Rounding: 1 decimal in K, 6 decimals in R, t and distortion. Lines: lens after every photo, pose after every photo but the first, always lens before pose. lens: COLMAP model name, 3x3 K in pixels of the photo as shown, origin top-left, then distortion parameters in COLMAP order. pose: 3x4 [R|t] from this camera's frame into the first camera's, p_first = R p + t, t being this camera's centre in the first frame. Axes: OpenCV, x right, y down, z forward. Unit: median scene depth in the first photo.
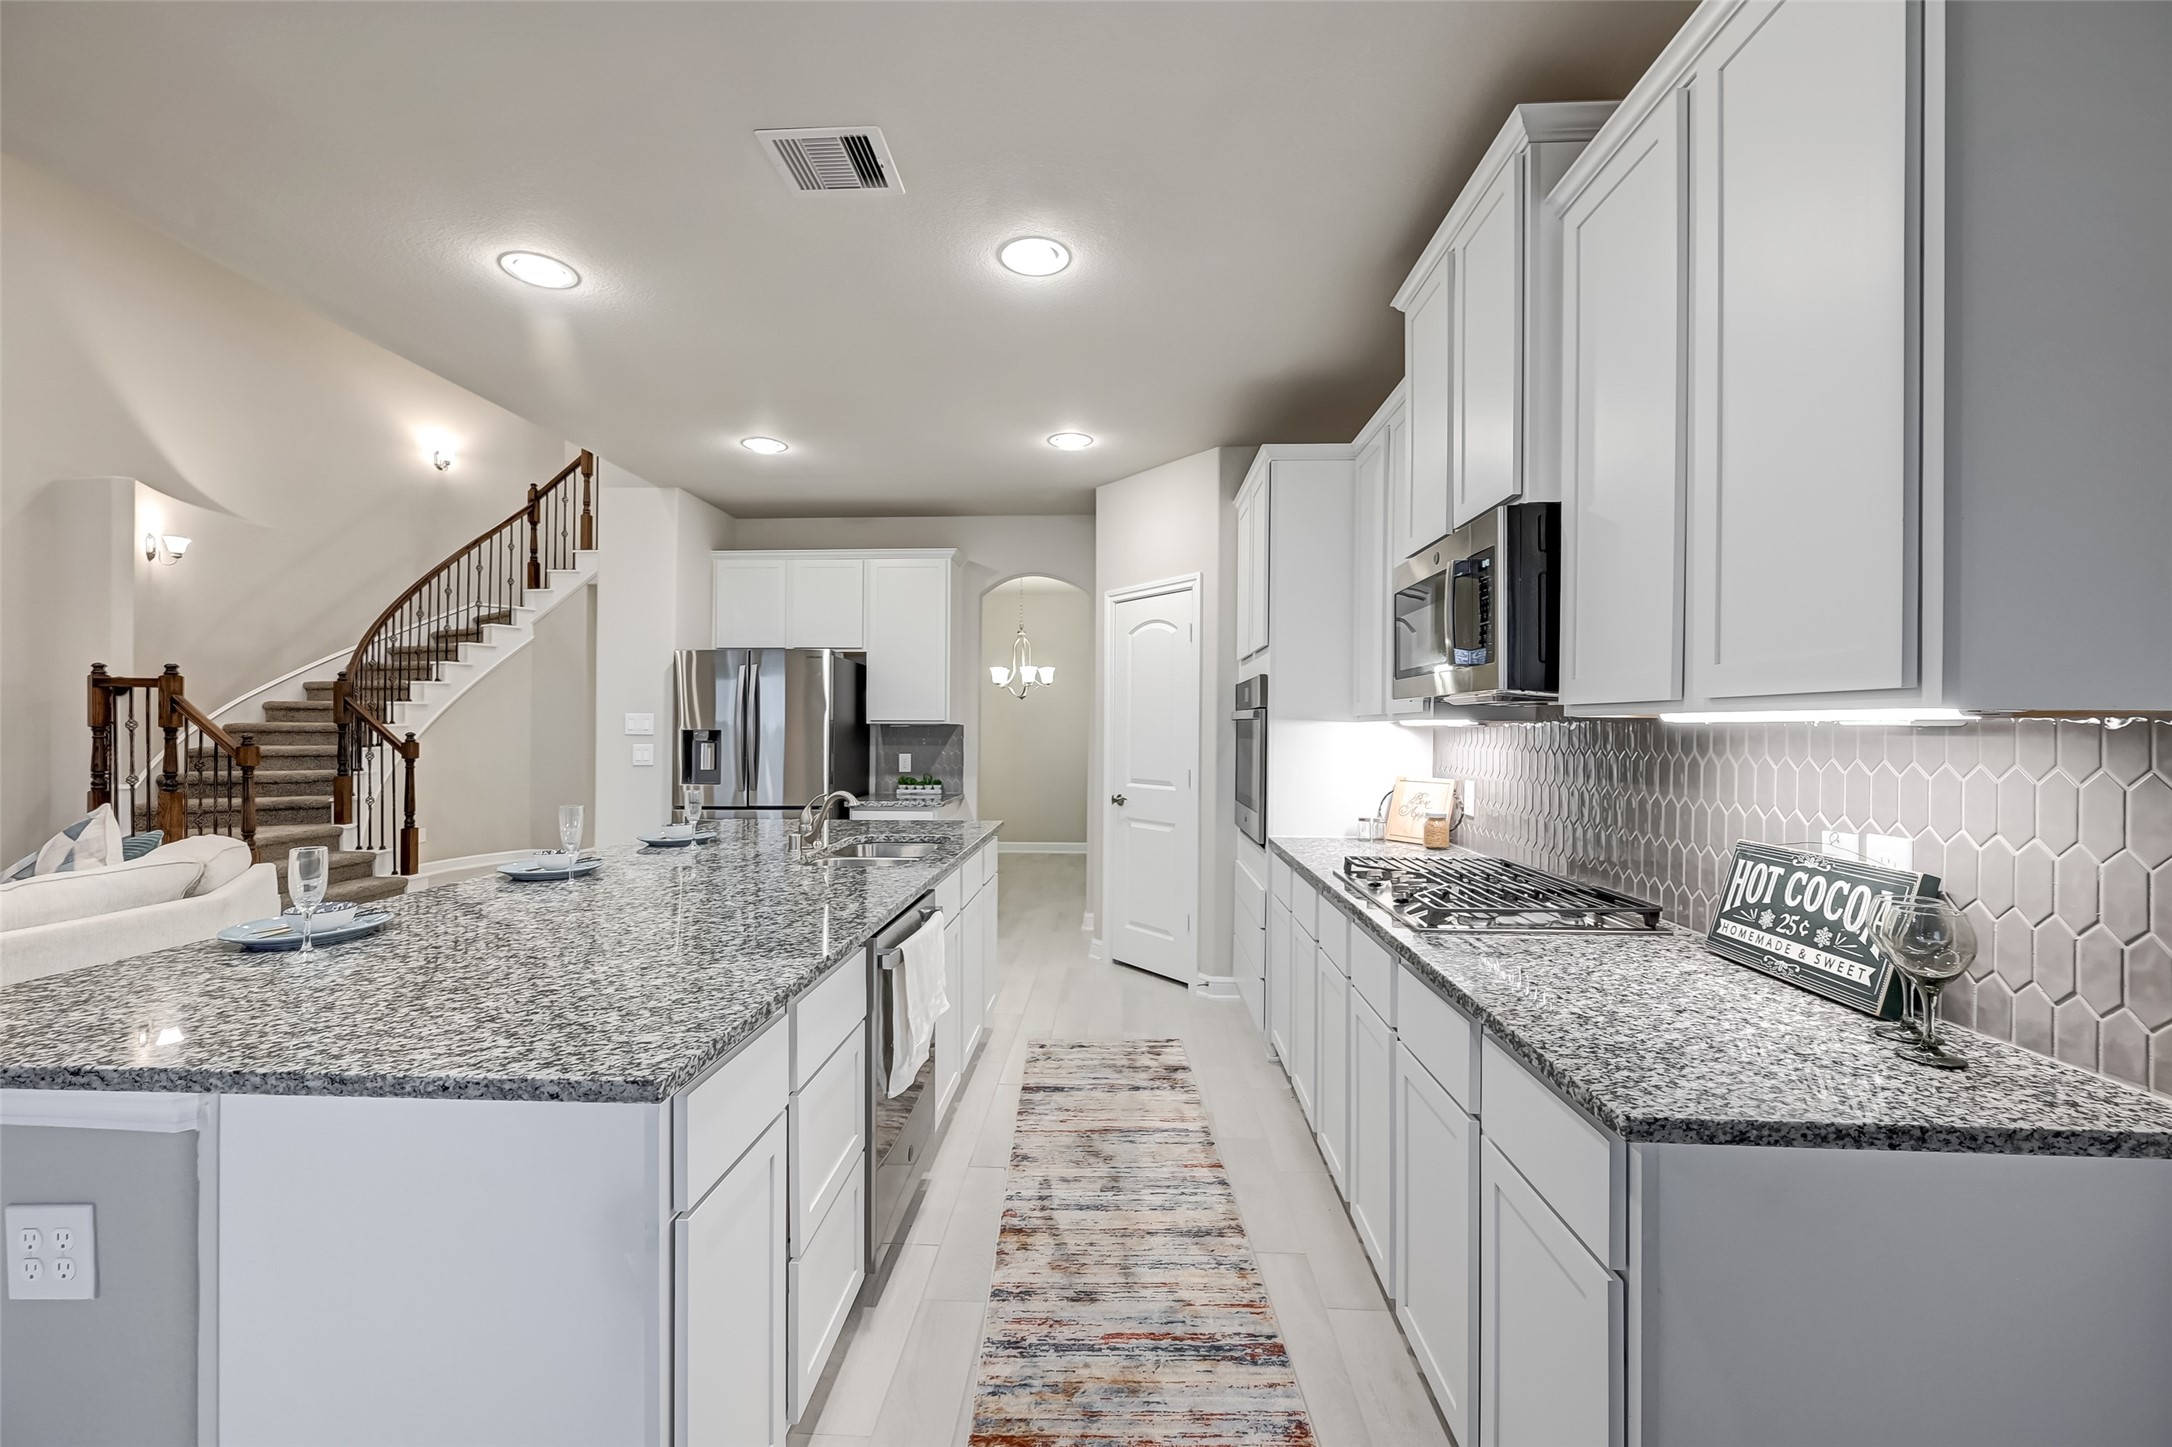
lens RADIAL K [[892.8, 0, 1078.6], [0, 892.8, 727.9], [0, 0, 1]] dist [-0.003268, 0.000514]
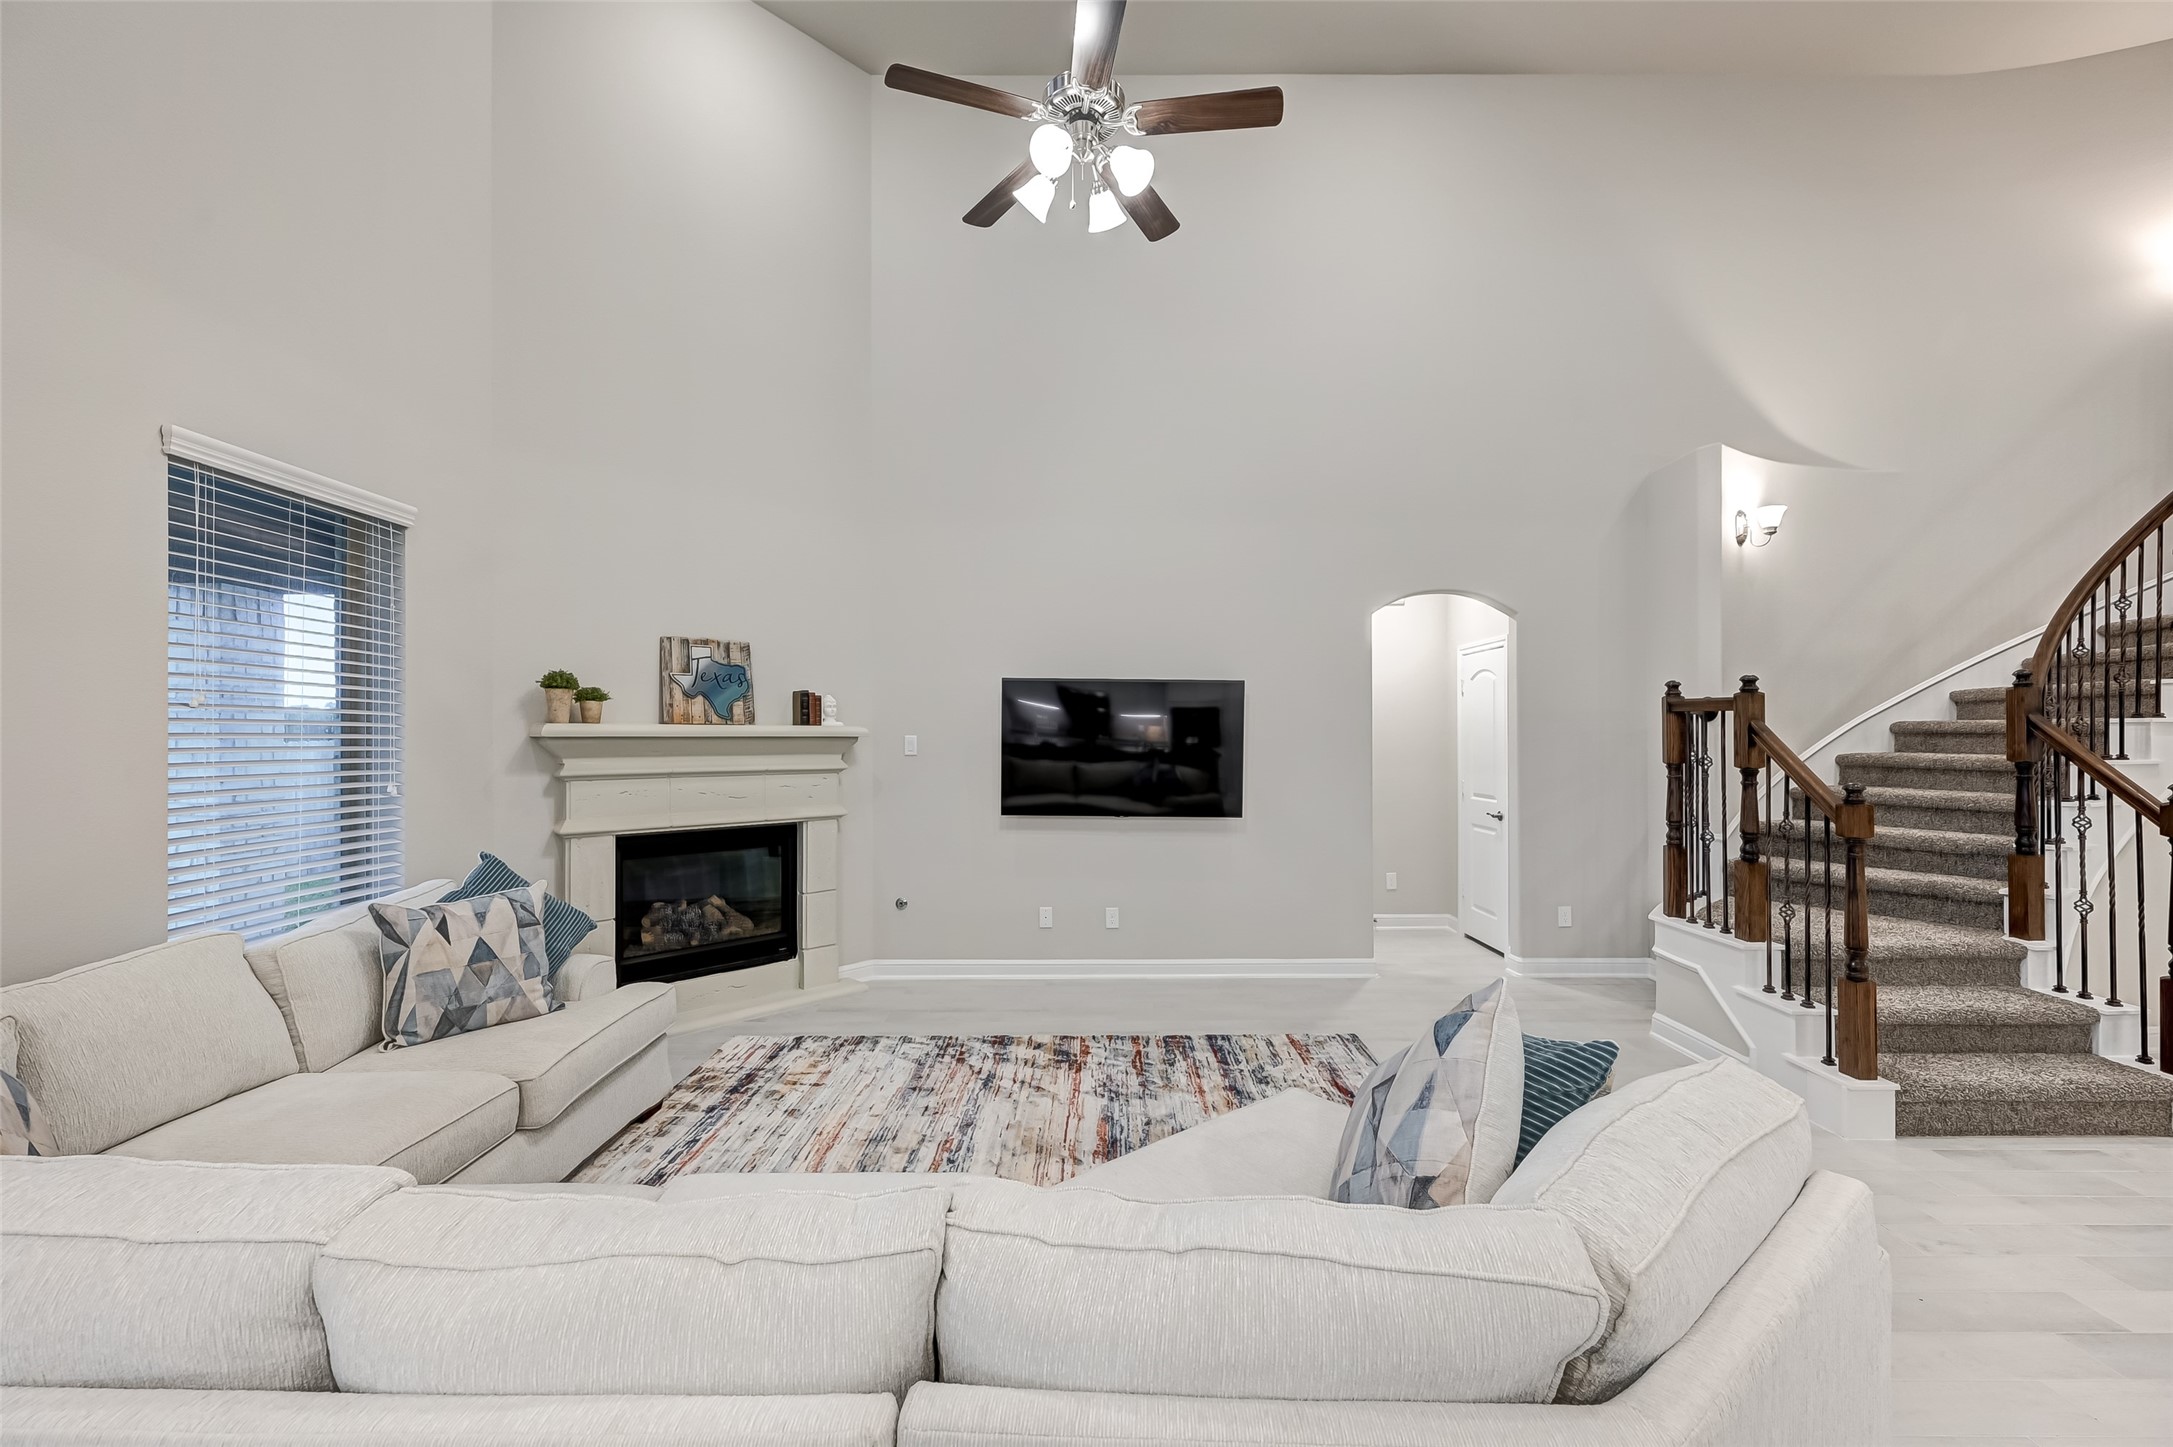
lens RADIAL K [[893.2, 0, 1079.0], [0, 893.2, 729.8], [0, 0, 1]] dist [-0.003268, 0.000514]
pose [[0.077389, -0.009413, -0.996957, -0.307943], [0.000912, 0.999956, -0.009371, -0.020328], [0.997001, -0.000184, 0.077394, 0.356734]]
